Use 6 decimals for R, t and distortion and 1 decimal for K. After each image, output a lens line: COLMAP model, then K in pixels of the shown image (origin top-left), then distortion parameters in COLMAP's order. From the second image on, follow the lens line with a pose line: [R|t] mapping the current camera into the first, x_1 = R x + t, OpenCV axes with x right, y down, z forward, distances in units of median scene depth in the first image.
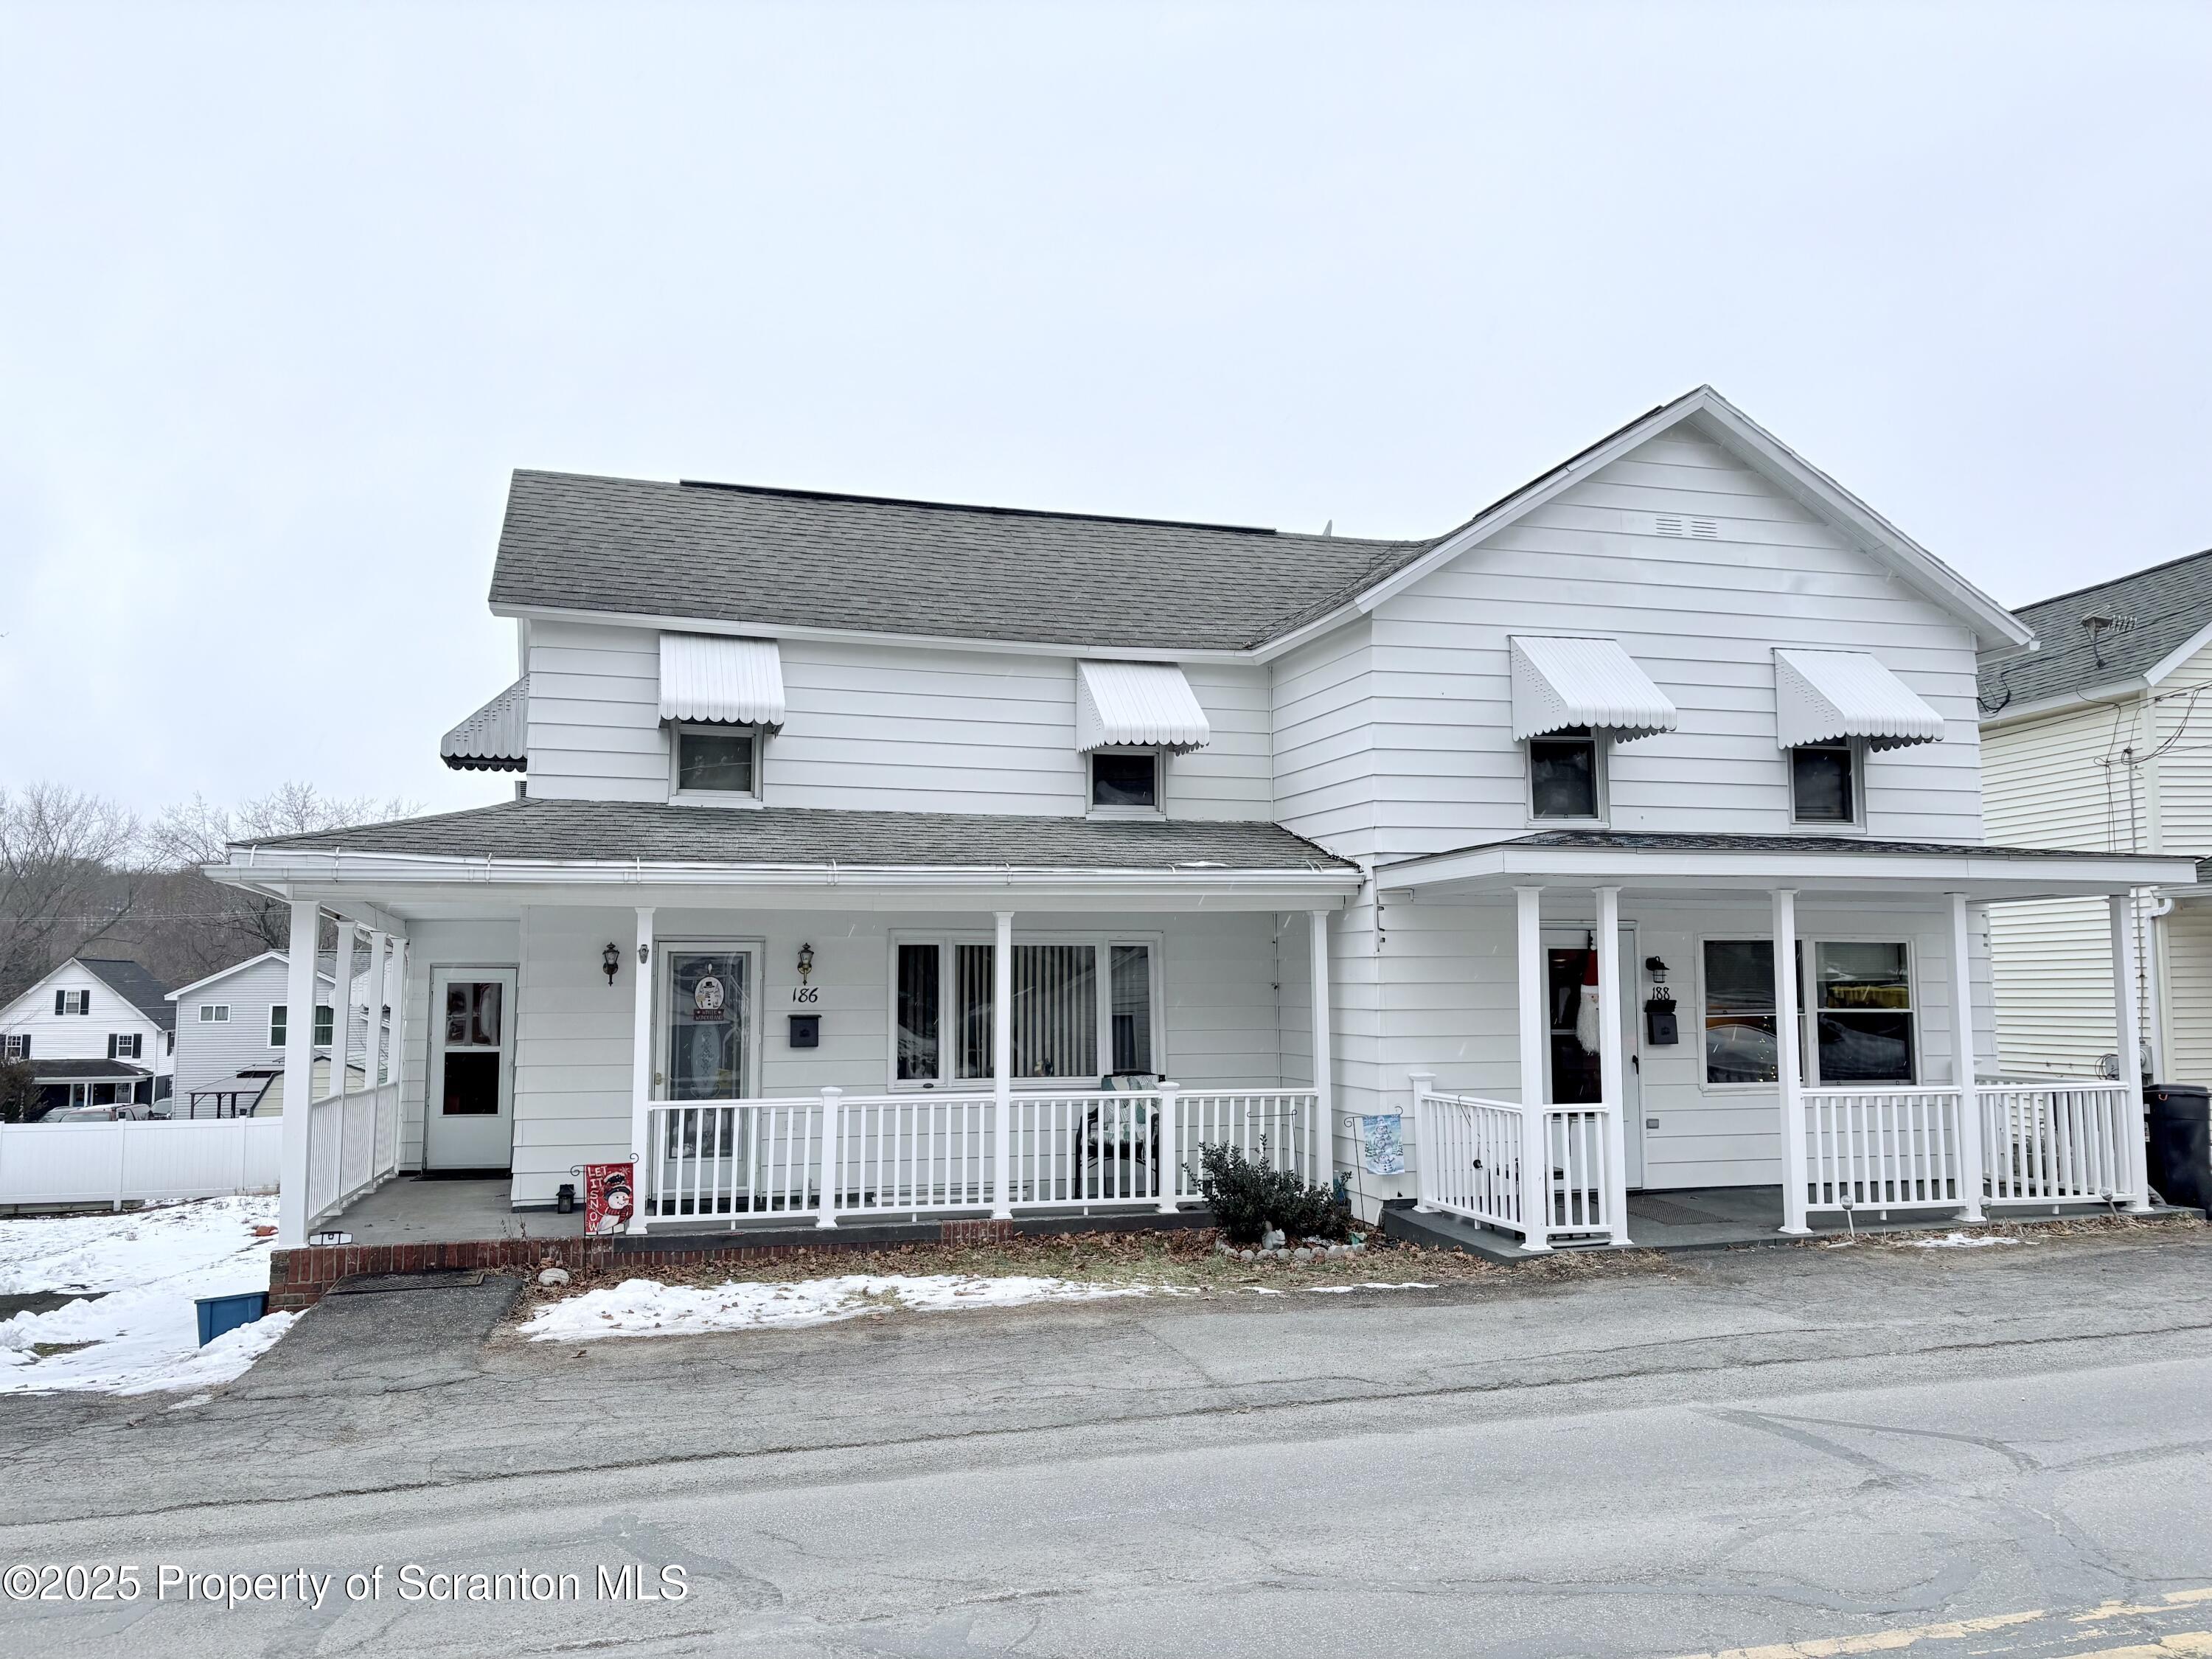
lens RADIAL K [[1682.4, 0, 1103.5], [0, 1682.4, 820.1], [0, 0, 1]] dist [0.037801, -0.025450]
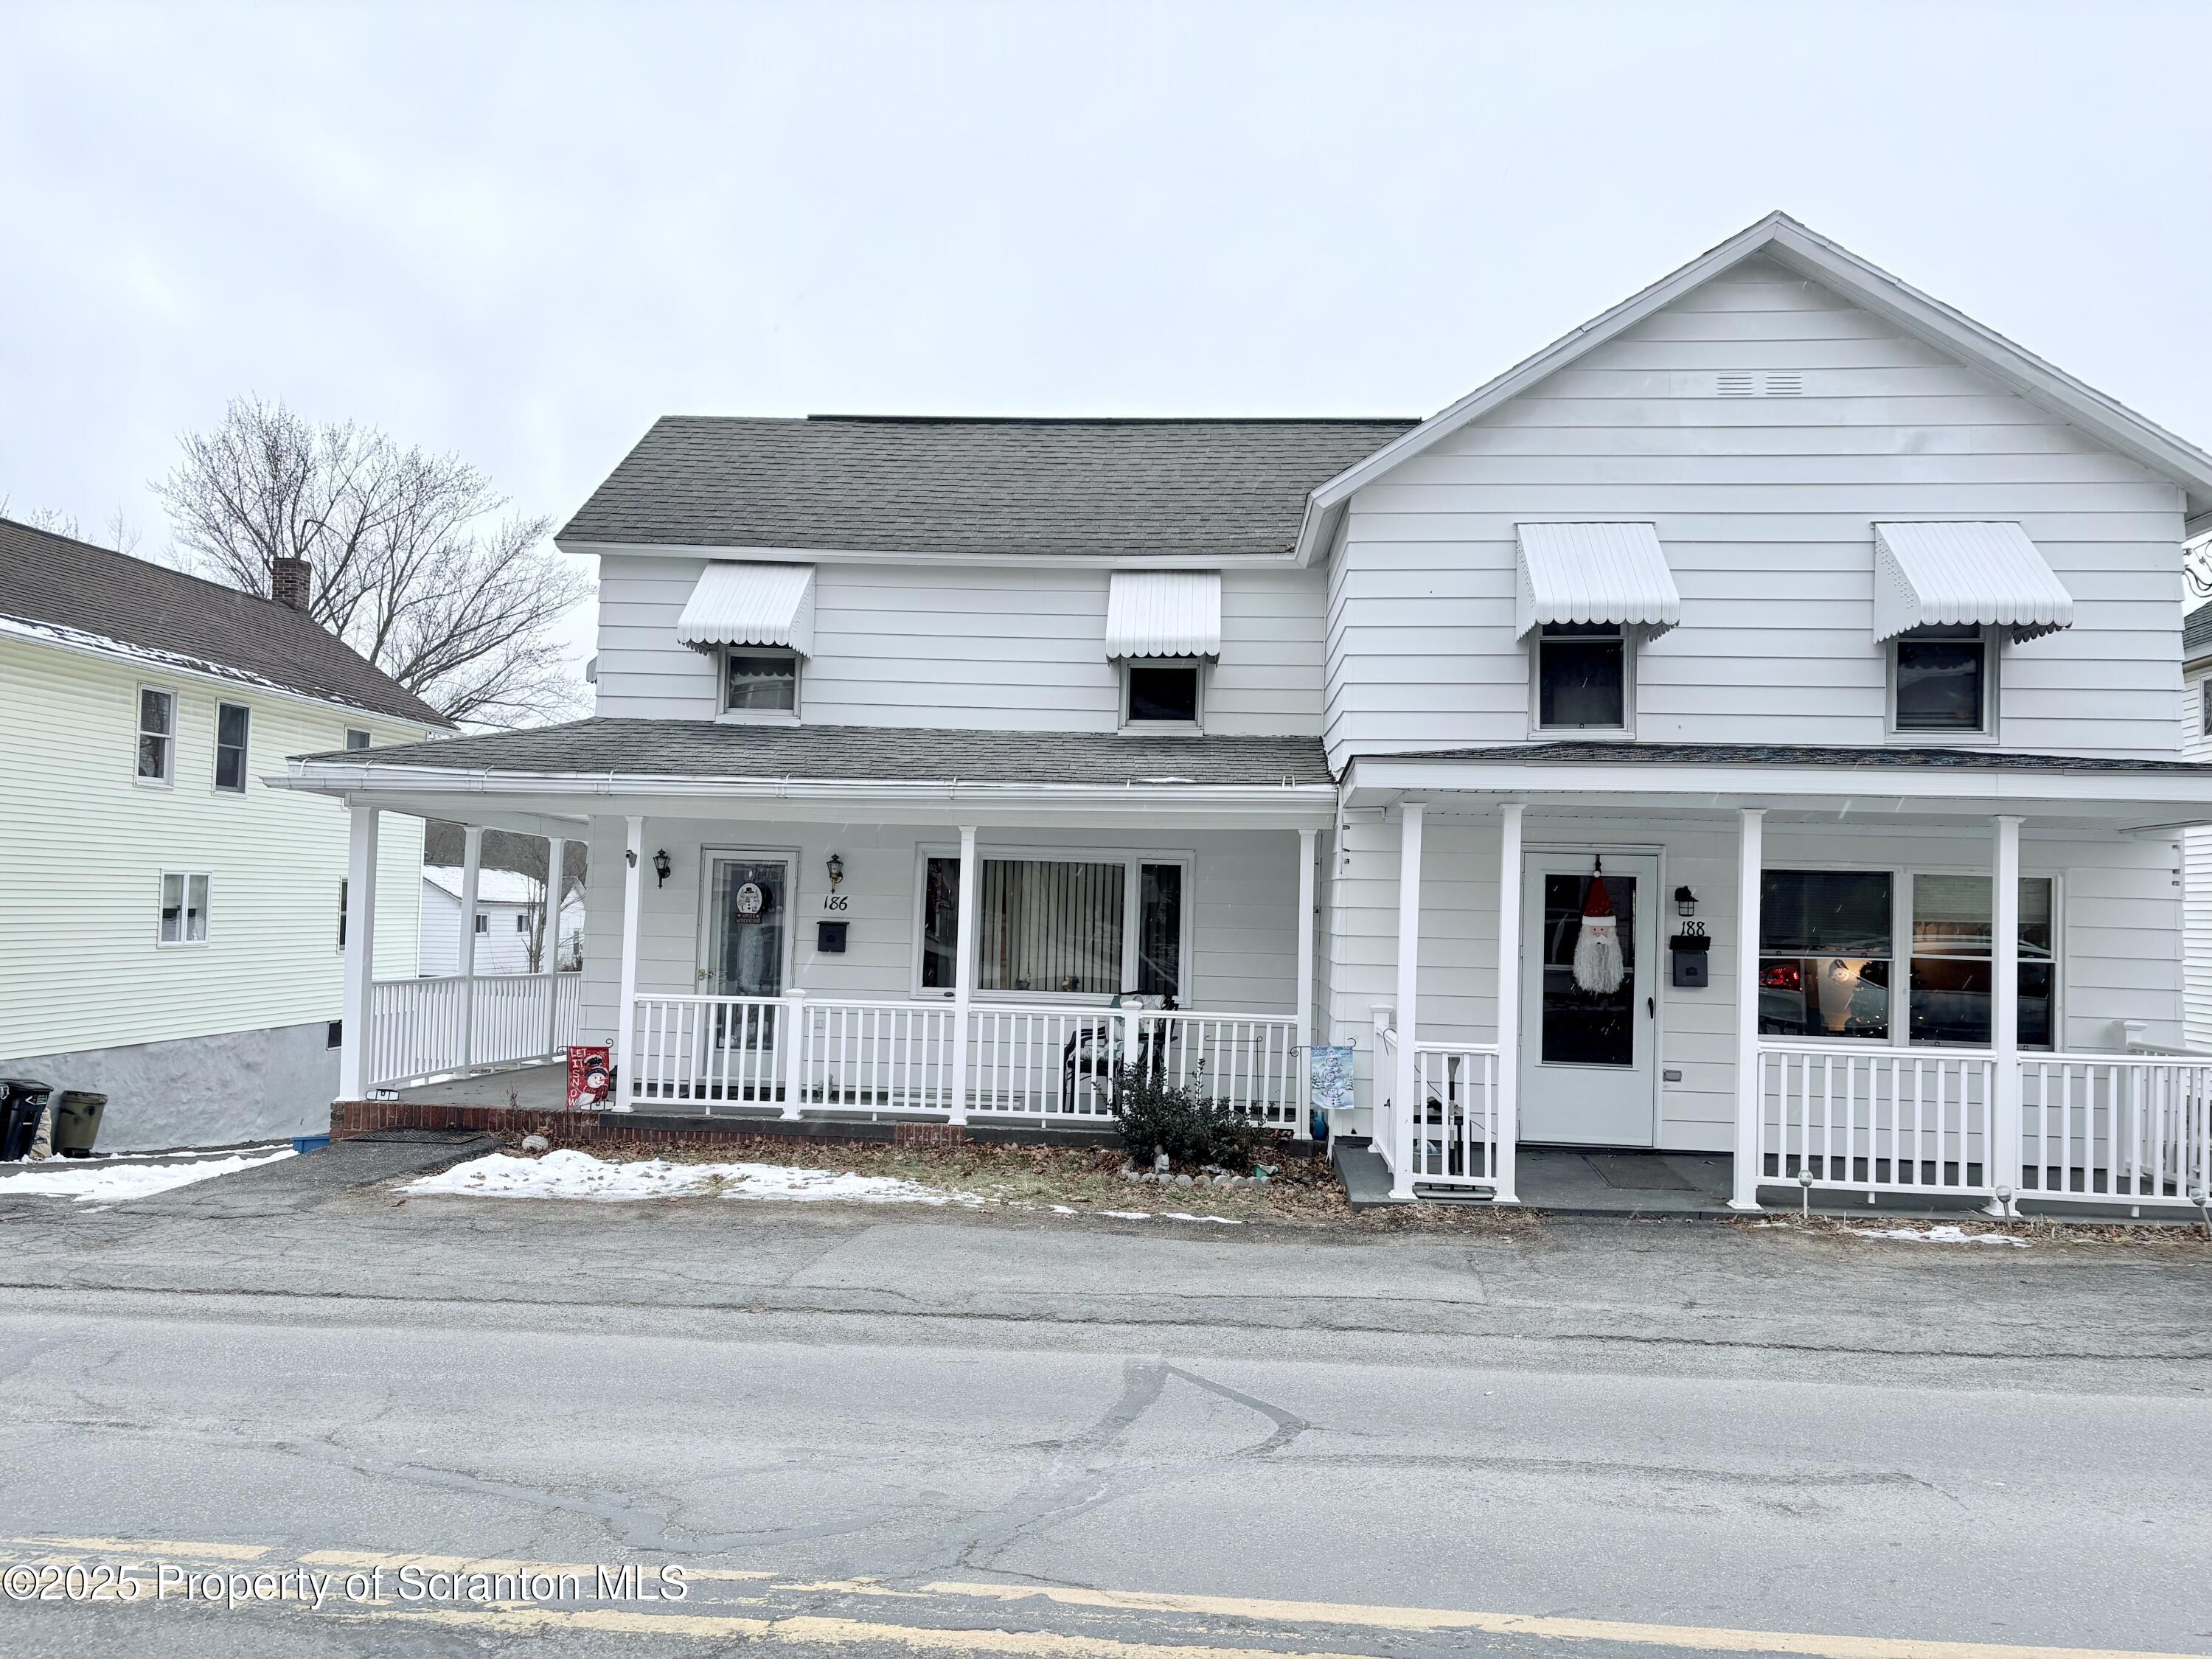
lens RADIAL K [[1682.4, 0, 1106.6], [0, 1682.4, 835.5], [0, 0, 1]] dist [0.037801, -0.025450]
pose [[0.935097, 0.014793, -0.354082, 0.364256], [0.003922, 0.998635, 0.052079, 0.008061], [0.354370, -0.050088, 0.933763, 0.083096]]
